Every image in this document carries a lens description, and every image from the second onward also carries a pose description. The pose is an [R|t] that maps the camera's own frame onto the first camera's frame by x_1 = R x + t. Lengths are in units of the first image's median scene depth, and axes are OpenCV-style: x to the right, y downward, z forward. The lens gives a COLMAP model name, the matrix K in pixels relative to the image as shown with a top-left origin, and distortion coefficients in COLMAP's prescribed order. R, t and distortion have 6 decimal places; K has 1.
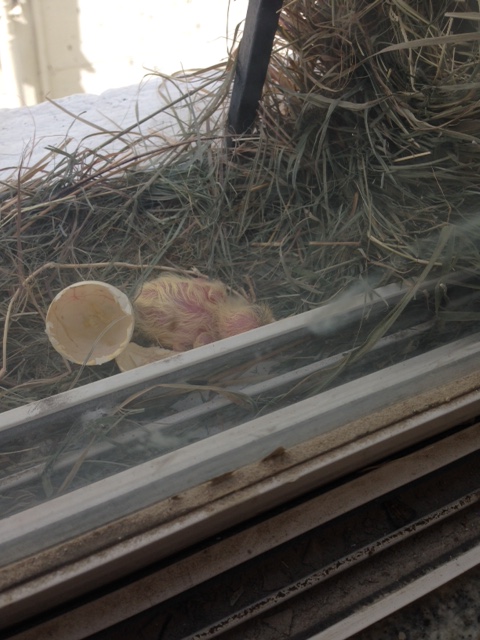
lens RADIAL K [[615.2, 0, 242.3], [0, 615.2, 320.3], [0, 0, 1]] dist [0.116434, 0.000000]
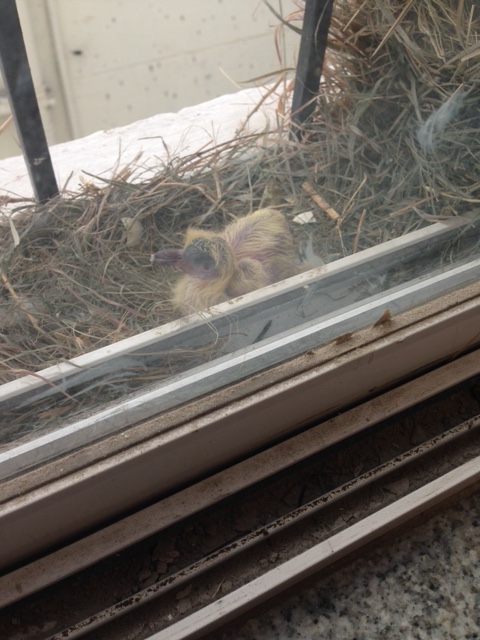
lens RADIAL K [[615.2, 0, 238.5], [0, 615.2, 320.1], [0, 0, 1]] dist [0.116434, 0.000000]
pose [[0.993838, -0.100920, -0.045832, -0.159132], [0.092882, 0.983933, -0.152476, 0.338407], [0.060483, 0.147280, 0.987244, -0.211440]]
